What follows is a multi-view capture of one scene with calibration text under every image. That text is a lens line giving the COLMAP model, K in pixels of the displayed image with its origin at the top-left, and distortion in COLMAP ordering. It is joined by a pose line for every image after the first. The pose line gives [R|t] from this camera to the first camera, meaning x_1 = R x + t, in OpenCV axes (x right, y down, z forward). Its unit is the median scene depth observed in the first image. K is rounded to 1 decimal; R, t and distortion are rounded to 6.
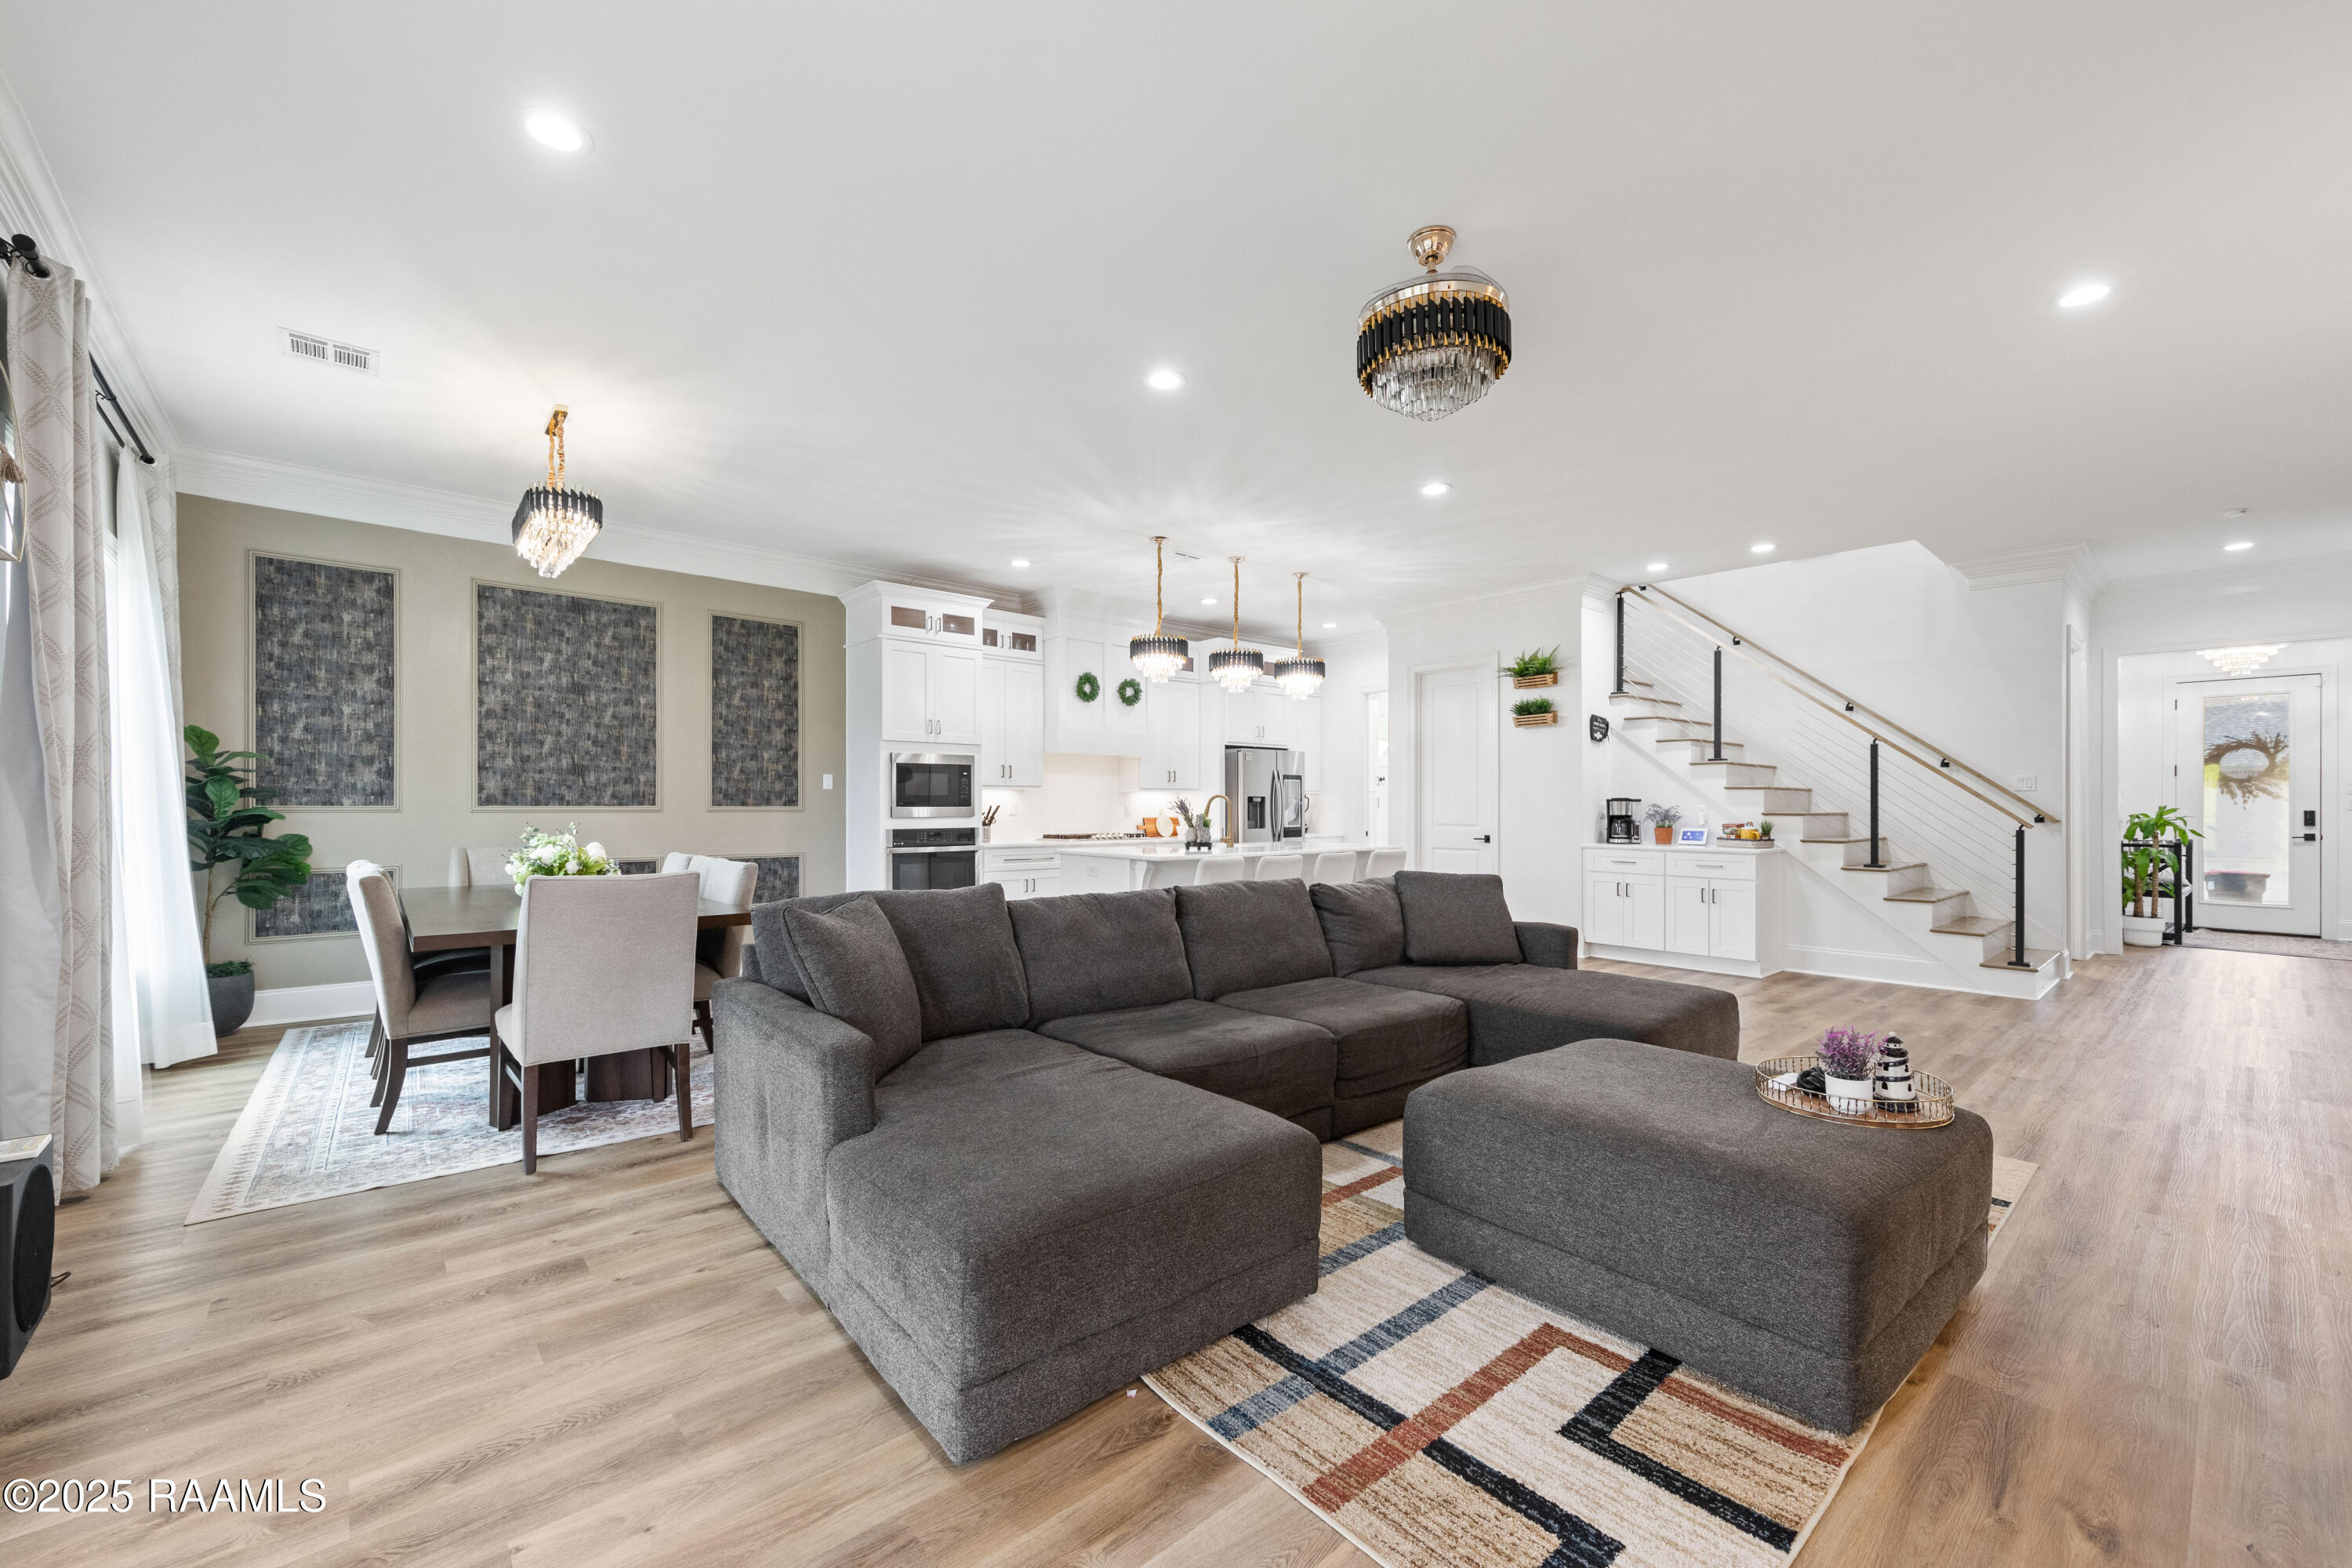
lens RADIAL K [[933.8, 0, 1187.8], [0, 933.8, 816.7], [0, 0, 1]] dist [0.006528, -0.000551]
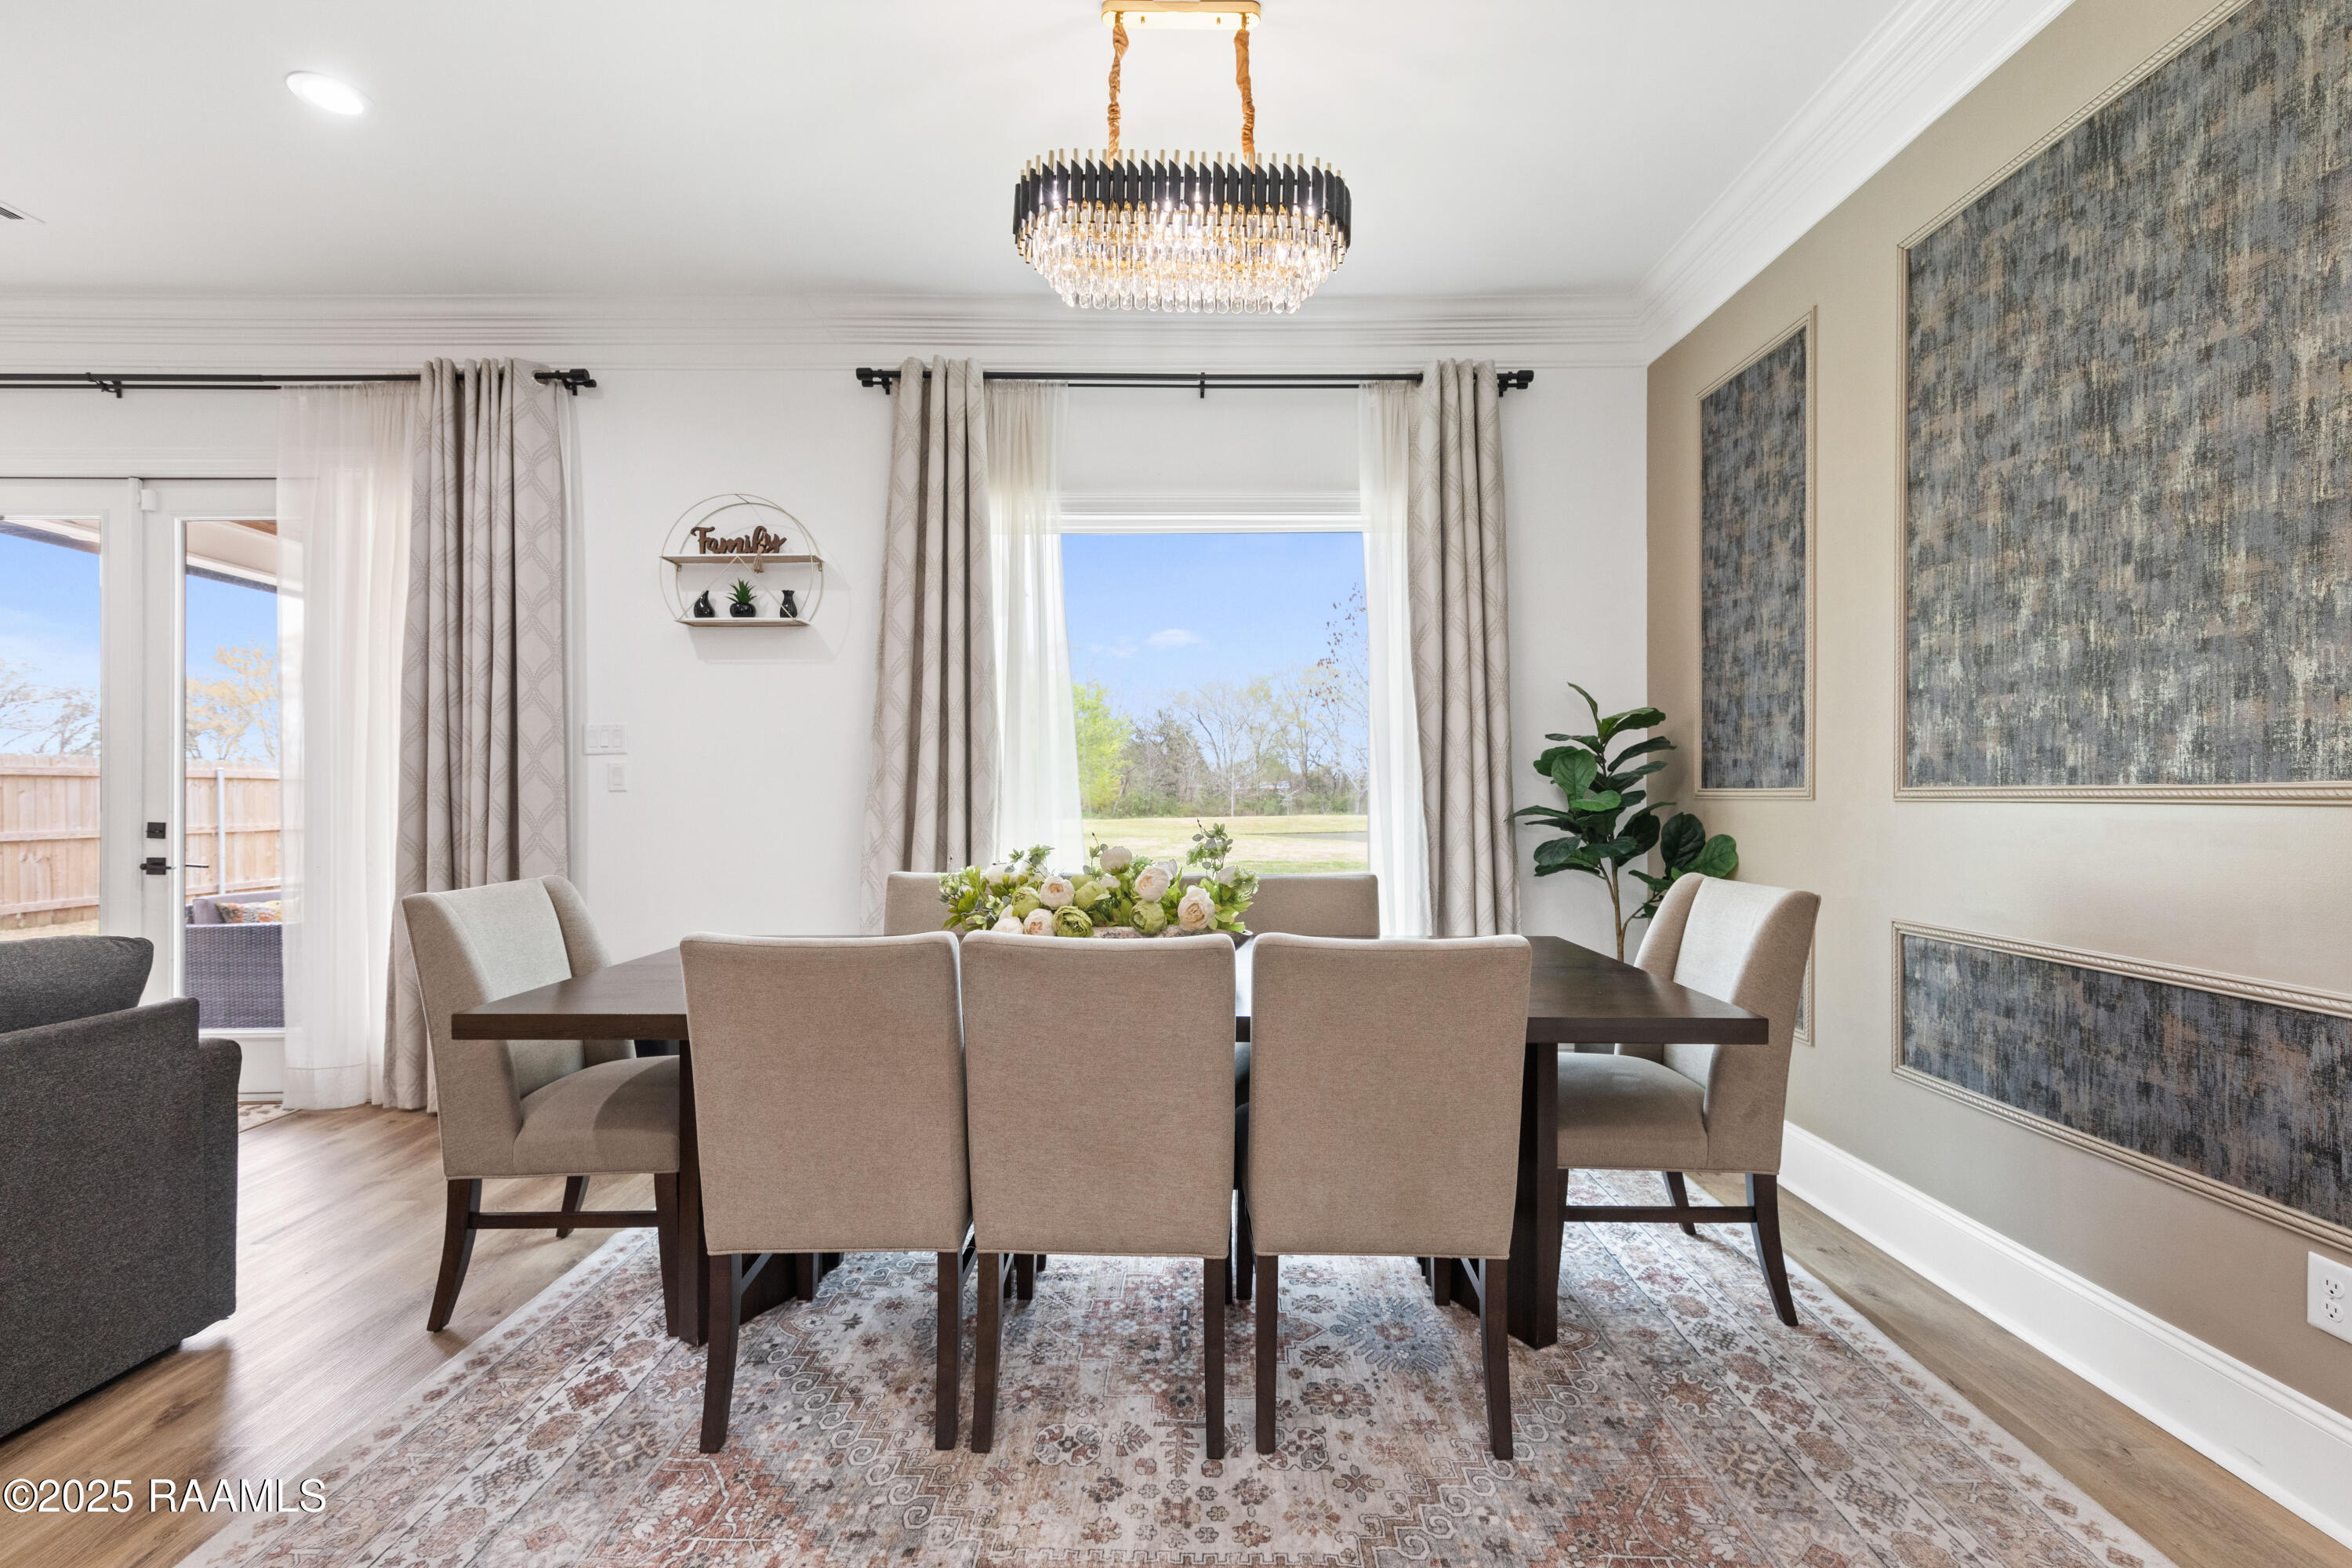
lens RADIAL K [[1002.4, 0, 1167.2], [0, 1002.4, 795.5], [0, 0, 1]] dist [0.010055, -0.003150]
pose [[-0.664632, 0.001761, -0.747168, -0.168108], [-0.005922, 0.999953, 0.007624, -0.007460], [0.747147, 0.009492, -0.664591, 0.850282]]
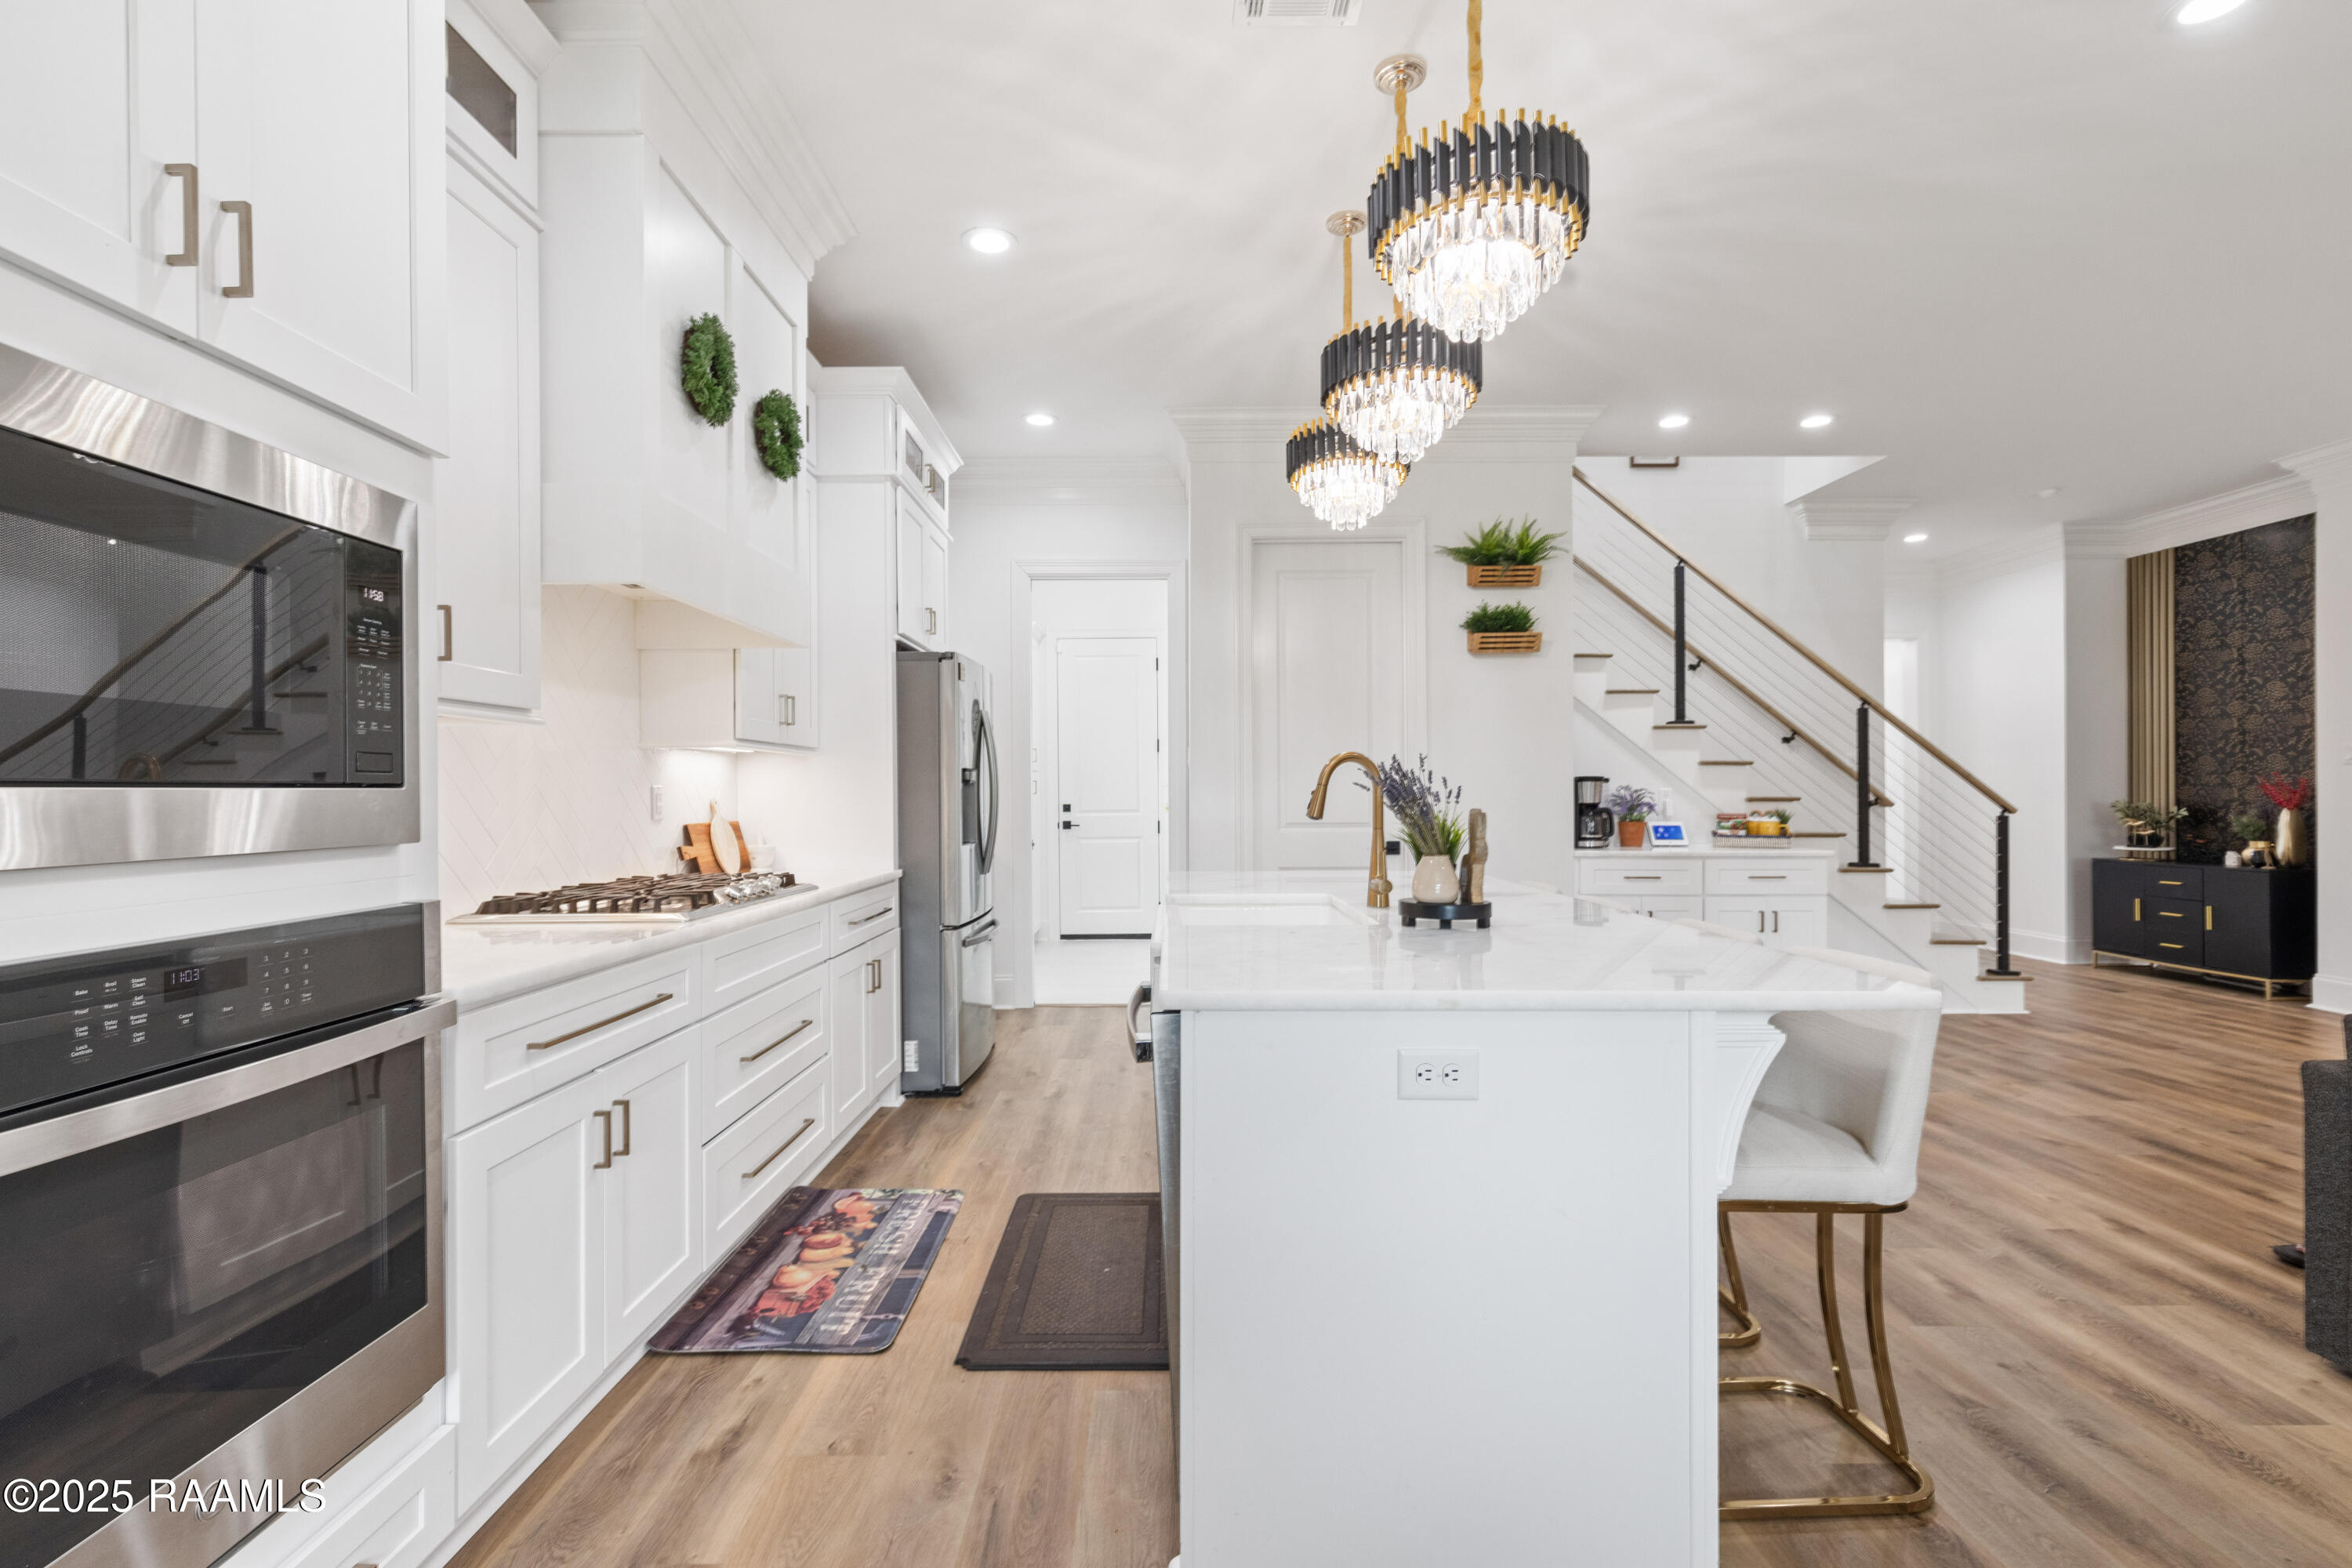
lens RADIAL K [[1070.9, 0, 1173.9], [0, 1070.9, 801.0], [0, 0, 1]] dist [0.008224, -0.001454]
pose [[0.668135, -0.007542, 0.744002, -0.293503], [0.012004, 0.999928, -0.000644, -0.006720], [-0.743943, 0.009361, 0.668177, 0.775780]]
